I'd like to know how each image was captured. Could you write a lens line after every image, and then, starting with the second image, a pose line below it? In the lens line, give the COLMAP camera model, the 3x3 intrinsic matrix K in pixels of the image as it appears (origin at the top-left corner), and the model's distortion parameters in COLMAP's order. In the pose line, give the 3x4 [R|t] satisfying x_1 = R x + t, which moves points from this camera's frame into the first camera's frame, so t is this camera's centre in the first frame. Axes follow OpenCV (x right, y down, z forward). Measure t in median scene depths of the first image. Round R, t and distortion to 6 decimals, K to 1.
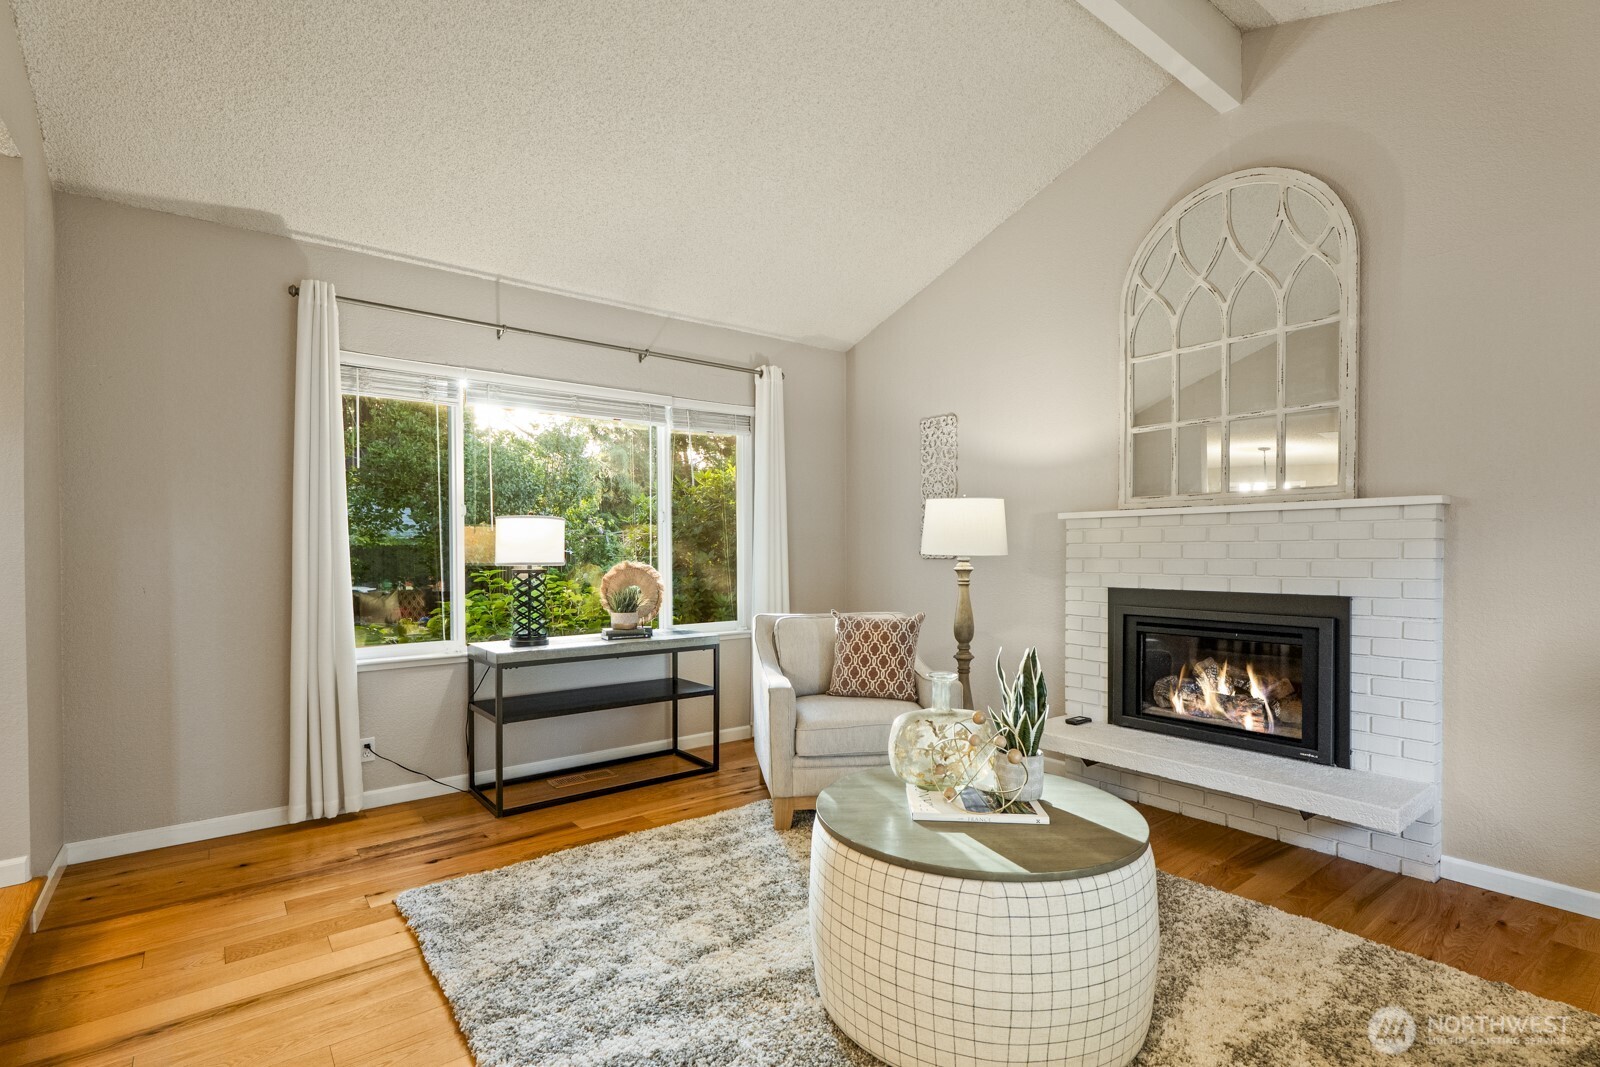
lens RADIAL K [[752.7, 0, 784.2], [0, 752.7, 558.3], [0, 0, 1]] dist [0.002508, 0.000033]
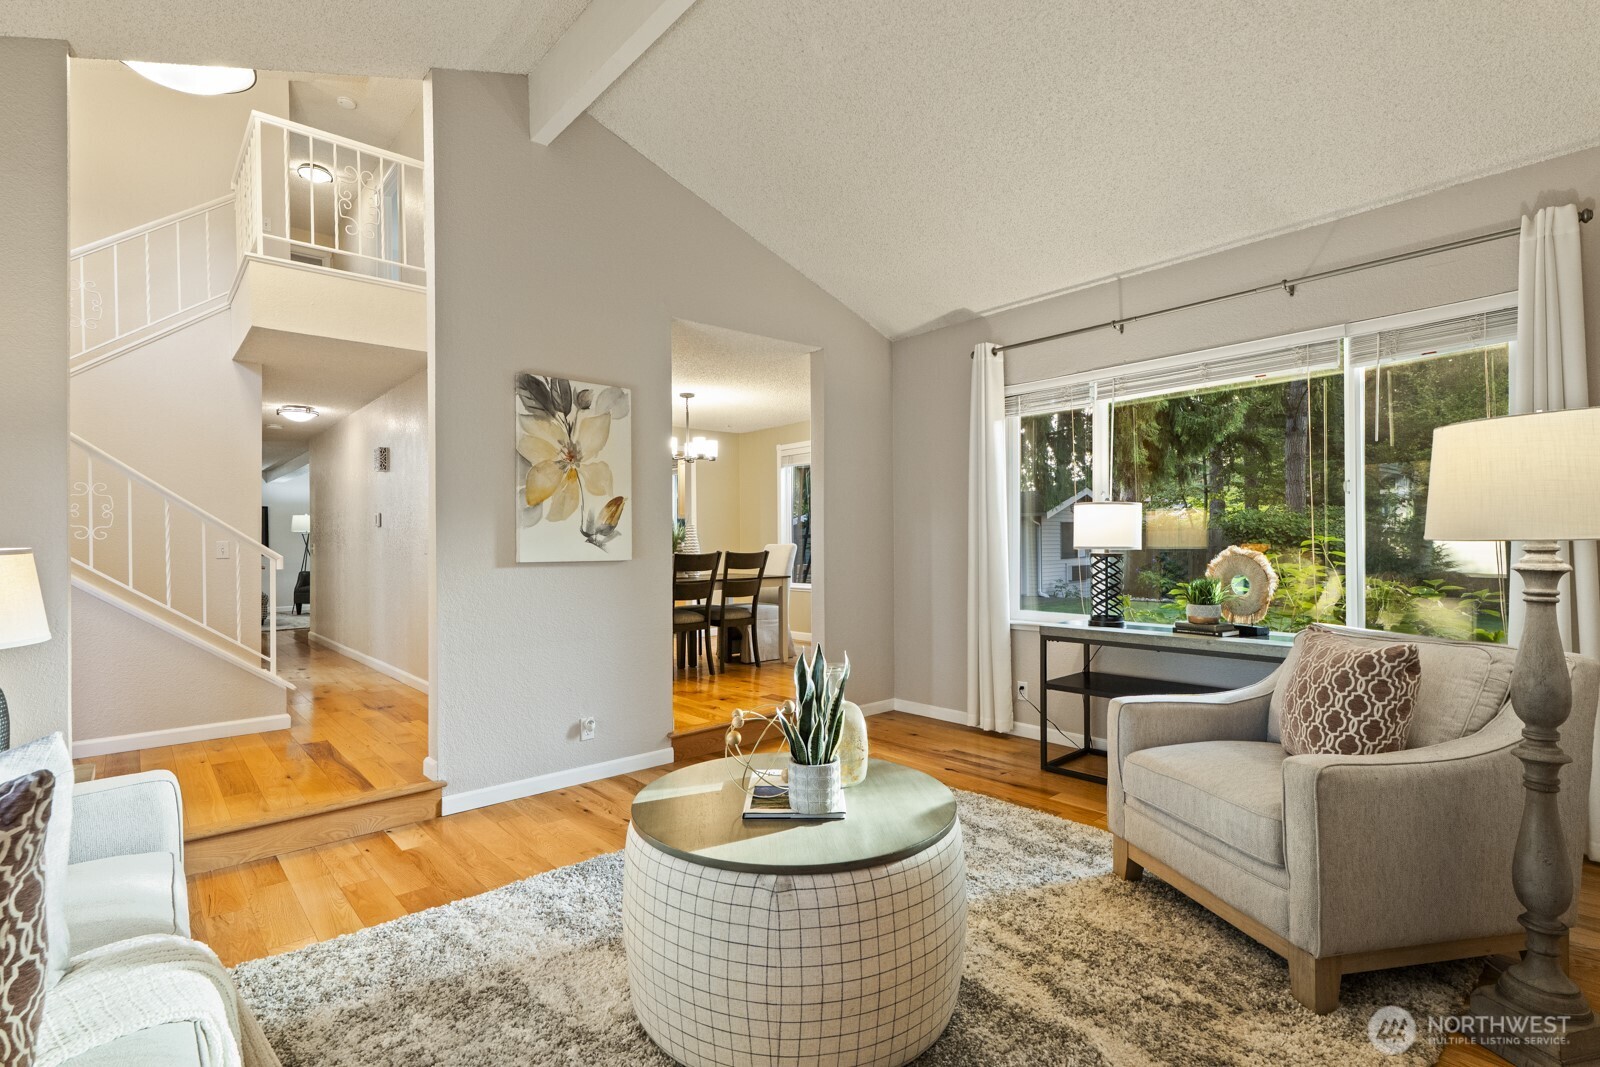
lens RADIAL K [[752.7, 0, 799.3], [0, 752.7, 538.2], [0, 0, 1]] dist [0.002508, 0.000033]
pose [[0.075389, -0.000035, -0.997154, 0.775856], [0.003494, 0.999994, 0.000229, -0.009135], [0.997148, -0.003501, 0.075389, 0.578689]]
